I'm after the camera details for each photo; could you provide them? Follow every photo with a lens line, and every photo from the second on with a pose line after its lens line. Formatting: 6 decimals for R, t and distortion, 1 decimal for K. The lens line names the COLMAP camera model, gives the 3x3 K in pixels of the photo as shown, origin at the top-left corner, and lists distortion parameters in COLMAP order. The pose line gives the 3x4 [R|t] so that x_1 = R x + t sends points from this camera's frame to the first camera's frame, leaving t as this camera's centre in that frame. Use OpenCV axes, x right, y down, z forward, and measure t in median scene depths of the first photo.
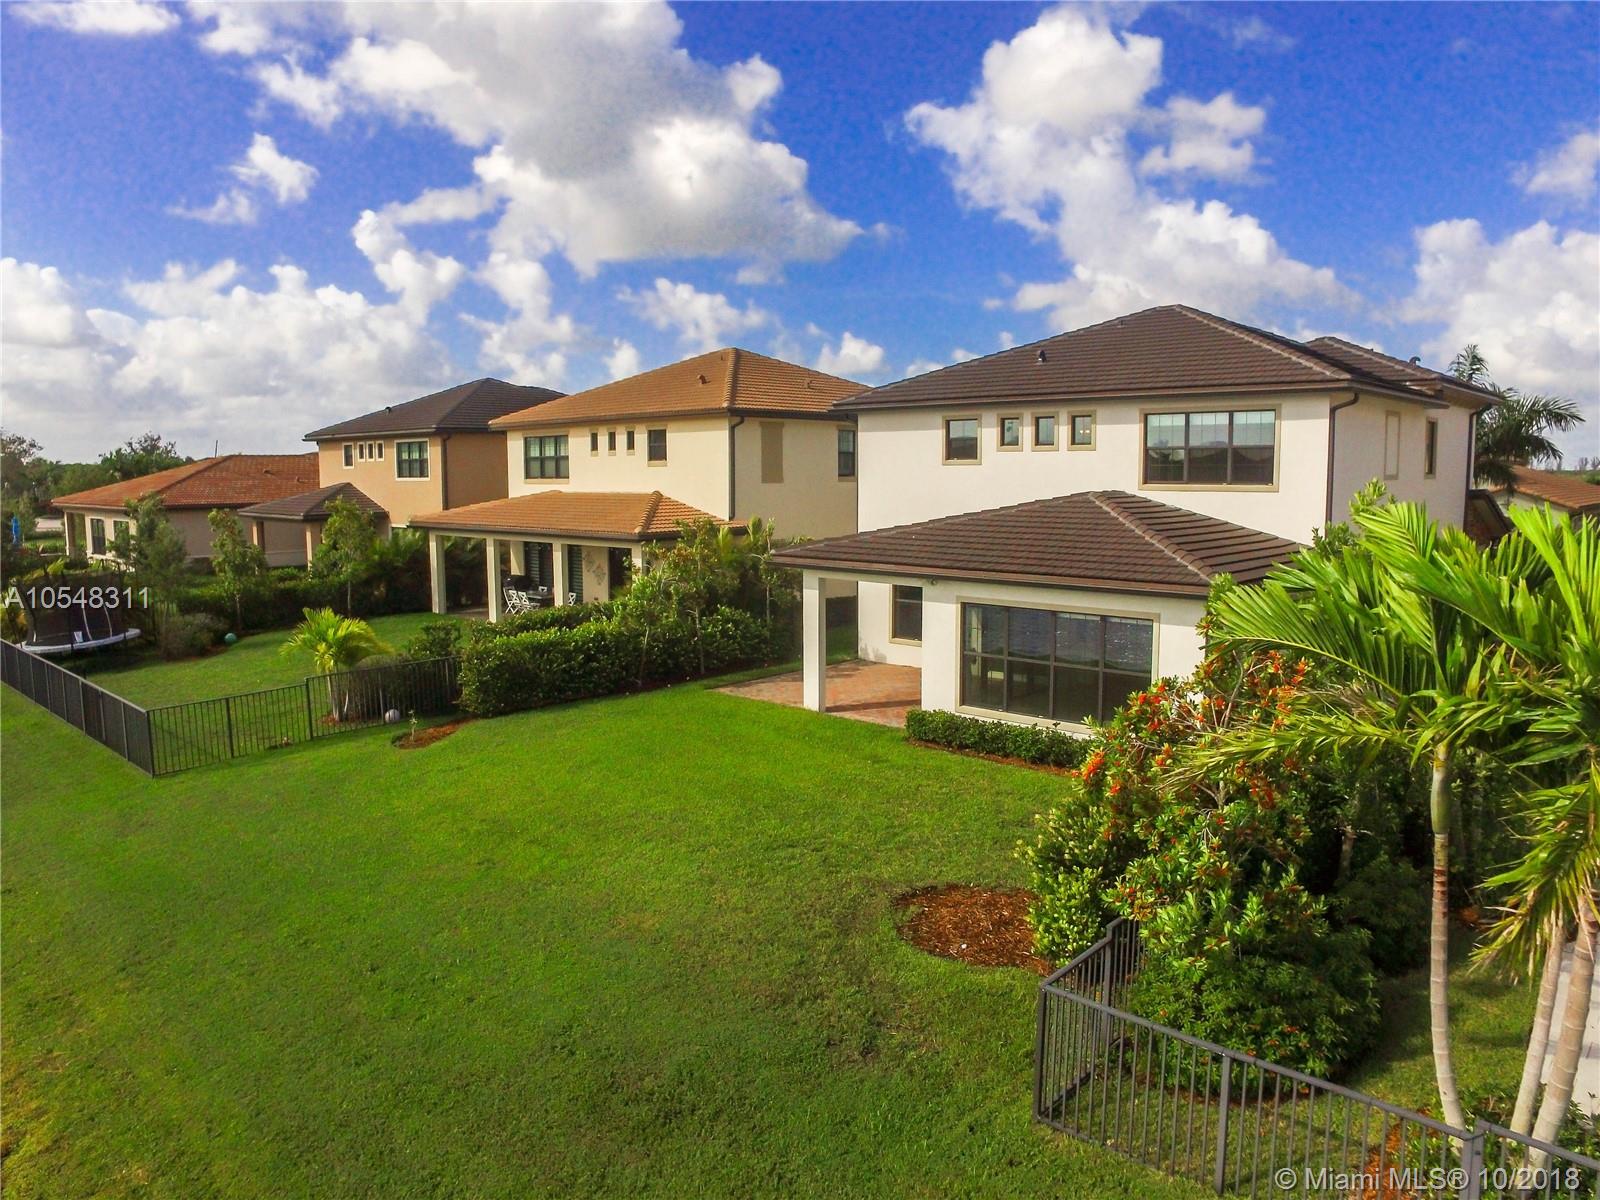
lens RADIAL K [[1070.3, 0, 800.0], [0, 1070.3, 600.0], [0, 0, 1]] dist [-0.110077, 0.069042]
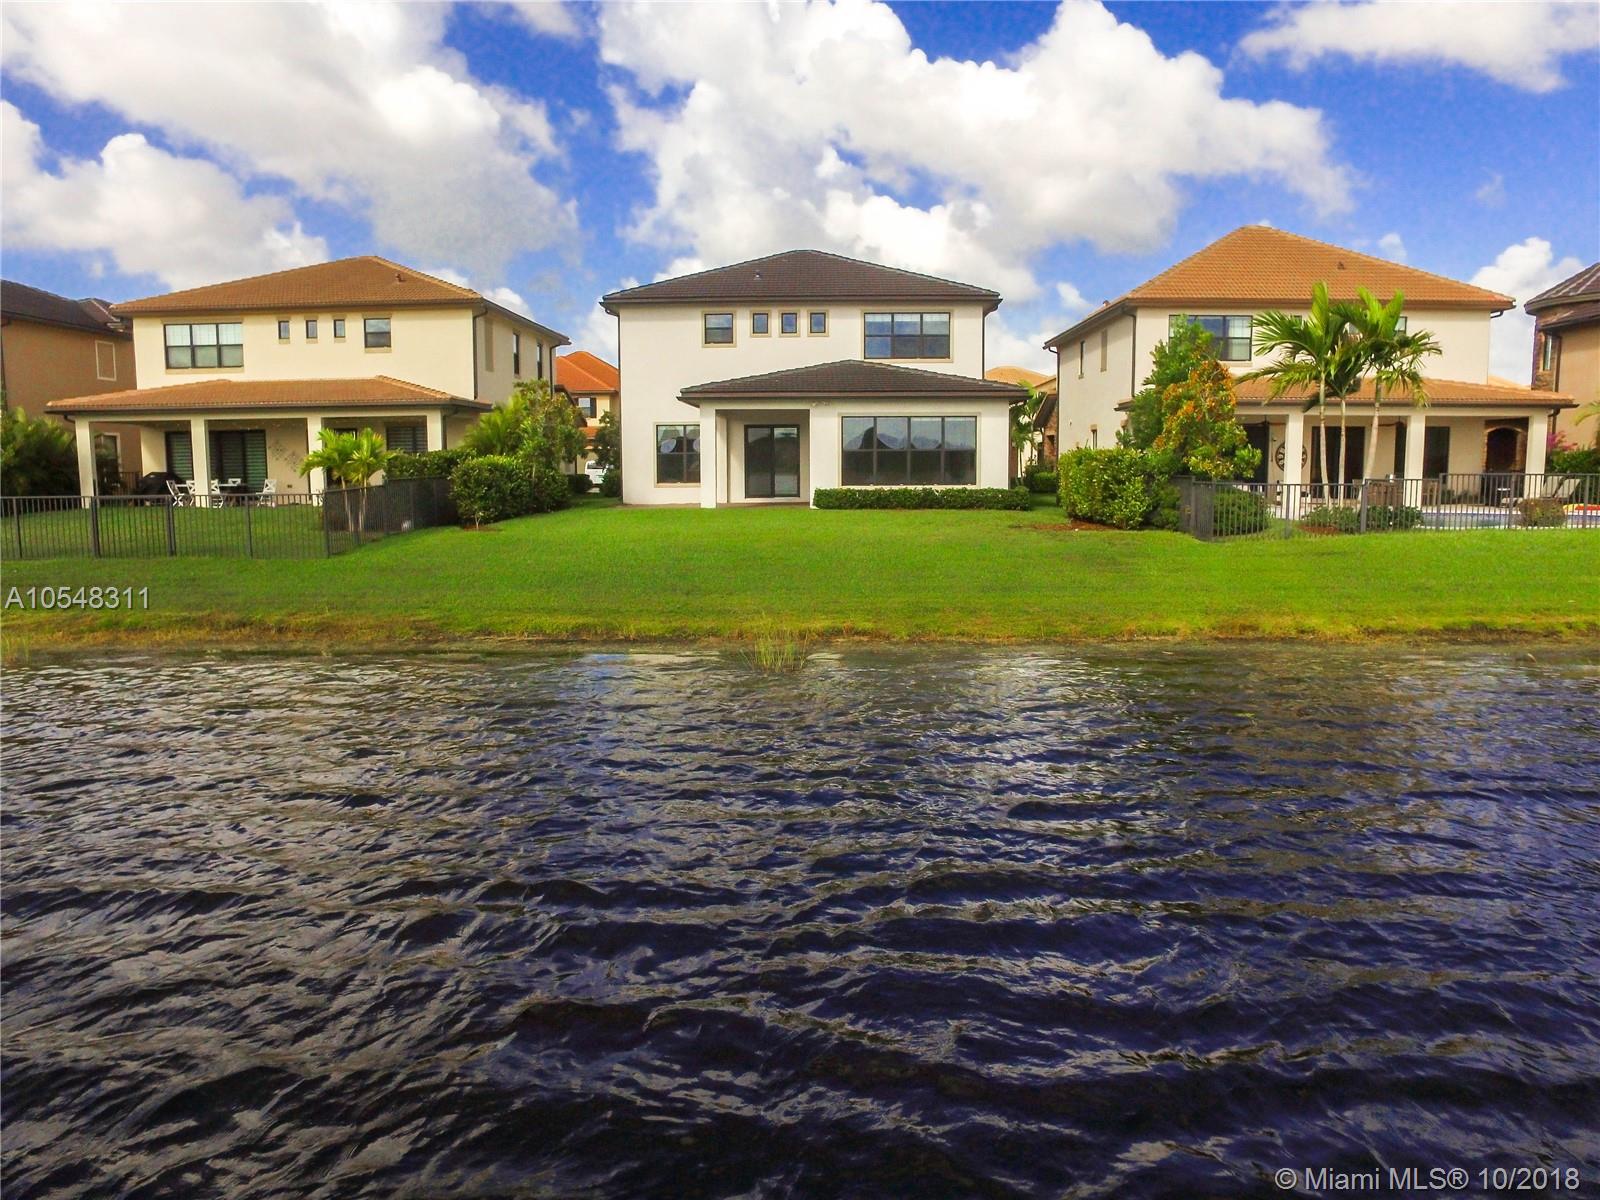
lens RADIAL K [[1070.3, 0, 800.0], [0, 1070.3, 600.0], [0, 0, 1]] dist [-0.110077, 0.069042]
pose [[0.750034, -0.092417, 0.654911, -0.761048], [0.080100, 0.995594, 0.048758, 0.153829], [-0.656531, 0.015888, 0.754131, -0.120554]]
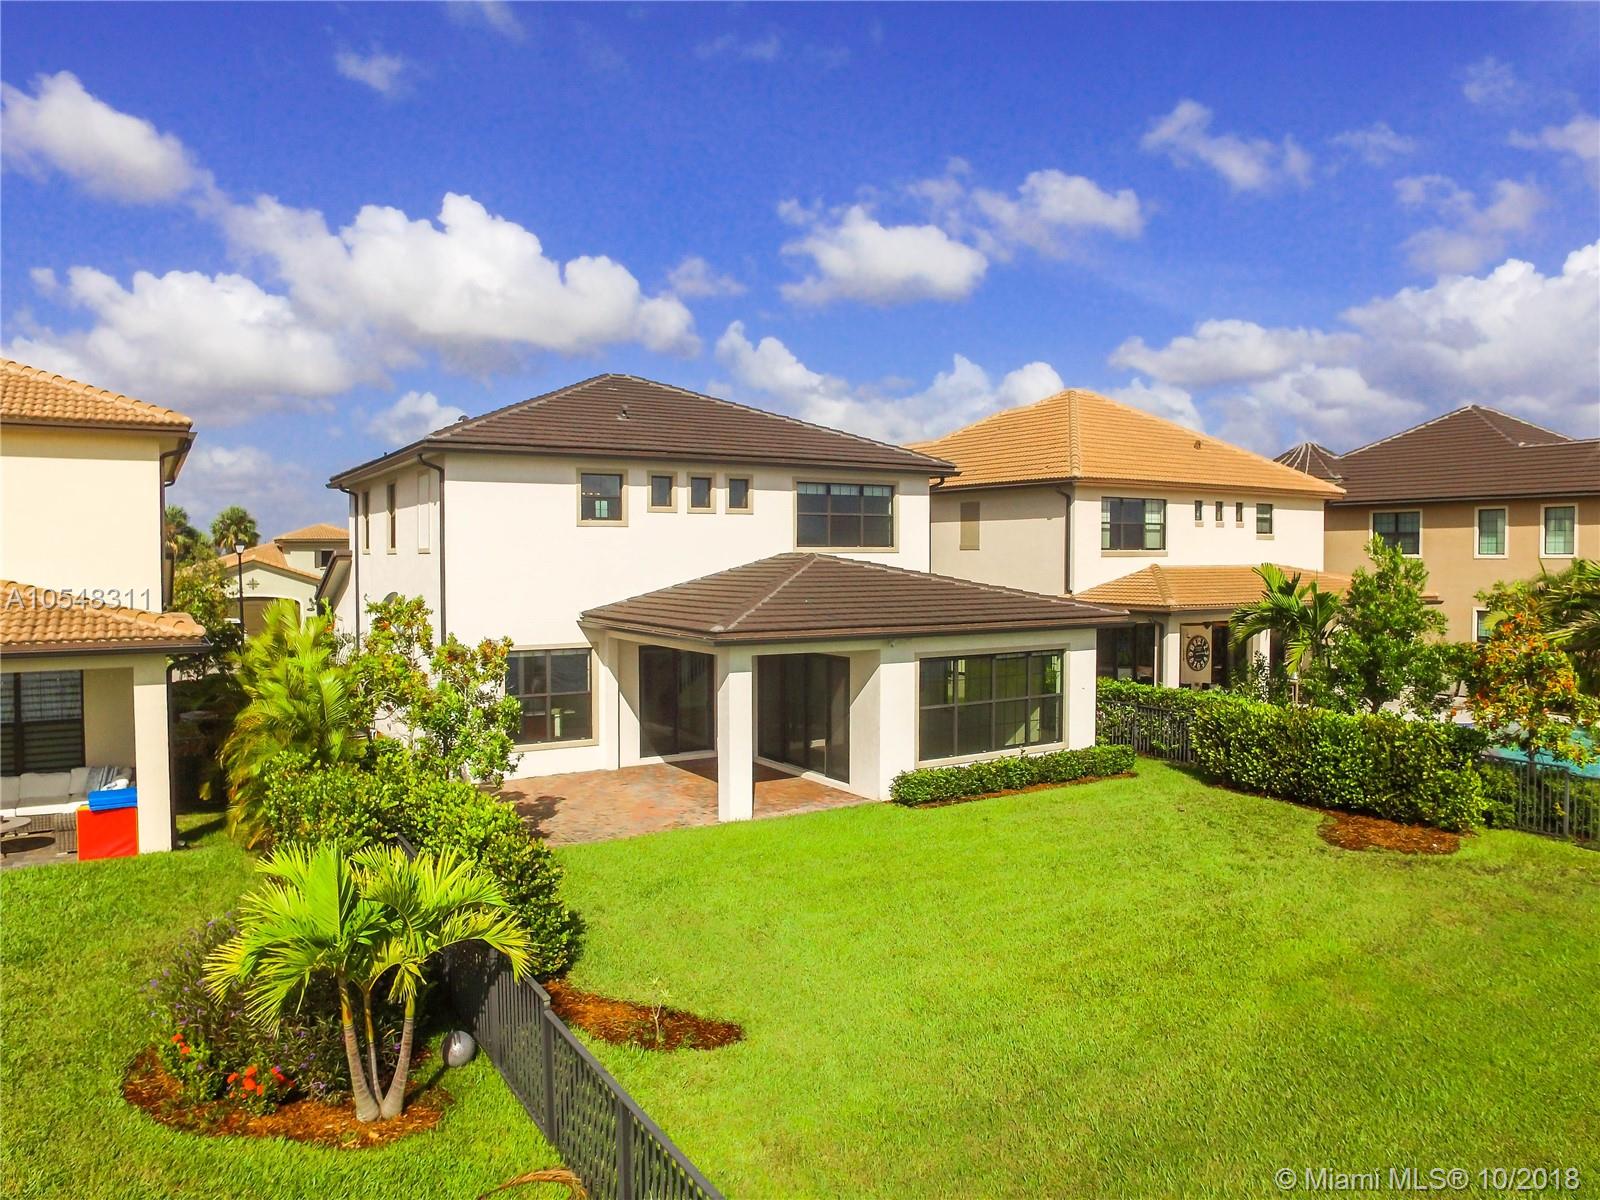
lens RADIAL K [[1070.3, 0, 800.0], [0, 1070.3, 600.0], [0, 0, 1]] dist [-0.110077, 0.069042]
pose [[0.255357, -0.057568, 0.965131, -0.718386], [0.104617, 0.994010, 0.031611, -0.081417], [-0.961170, 0.092897, 0.259850, 0.657003]]
